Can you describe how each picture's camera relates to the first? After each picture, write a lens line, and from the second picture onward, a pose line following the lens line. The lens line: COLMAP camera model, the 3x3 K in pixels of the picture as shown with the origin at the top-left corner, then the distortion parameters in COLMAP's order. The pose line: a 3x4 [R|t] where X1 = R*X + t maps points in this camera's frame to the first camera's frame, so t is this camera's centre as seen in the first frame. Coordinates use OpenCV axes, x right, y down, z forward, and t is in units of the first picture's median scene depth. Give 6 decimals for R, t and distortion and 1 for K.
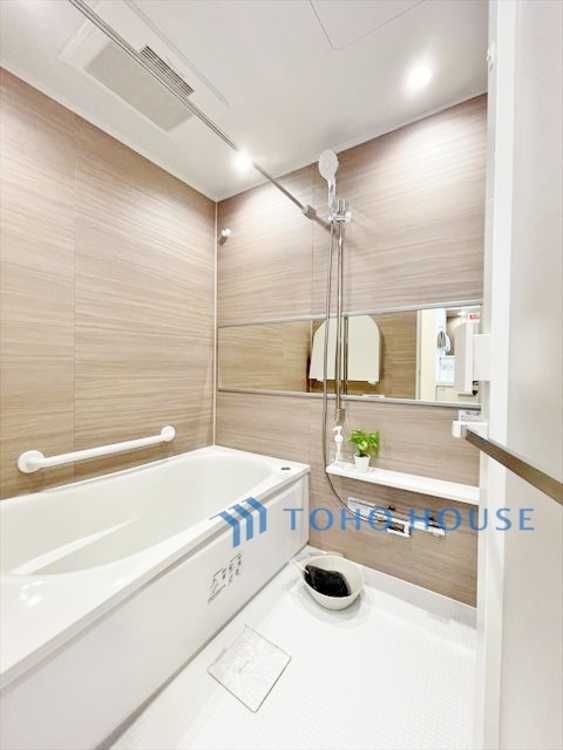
lens RADIAL K [[300.9, 0, 282.8], [0, 300.9, 372.4], [0, 0, 1]] dist [-0.004129, -0.000025]
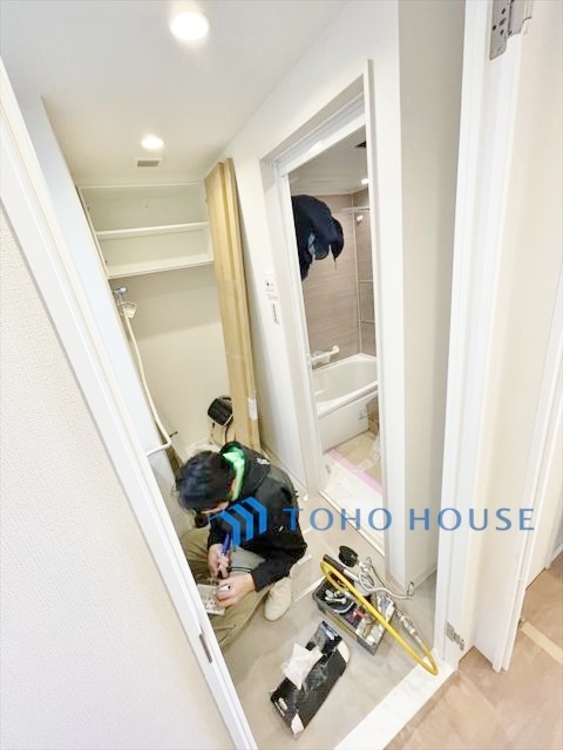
lens RADIAL K [[300.9, 0, 282.4], [0, 300.9, 372.3], [0, 0, 1]] dist [-0.004129, -0.000025]
pose [[0.878431, 0.031477, -0.476831, 0.206754], [0.152073, 0.927541, 0.341382, -0.322398], [0.453026, -0.372394, 0.809994, -0.662111]]
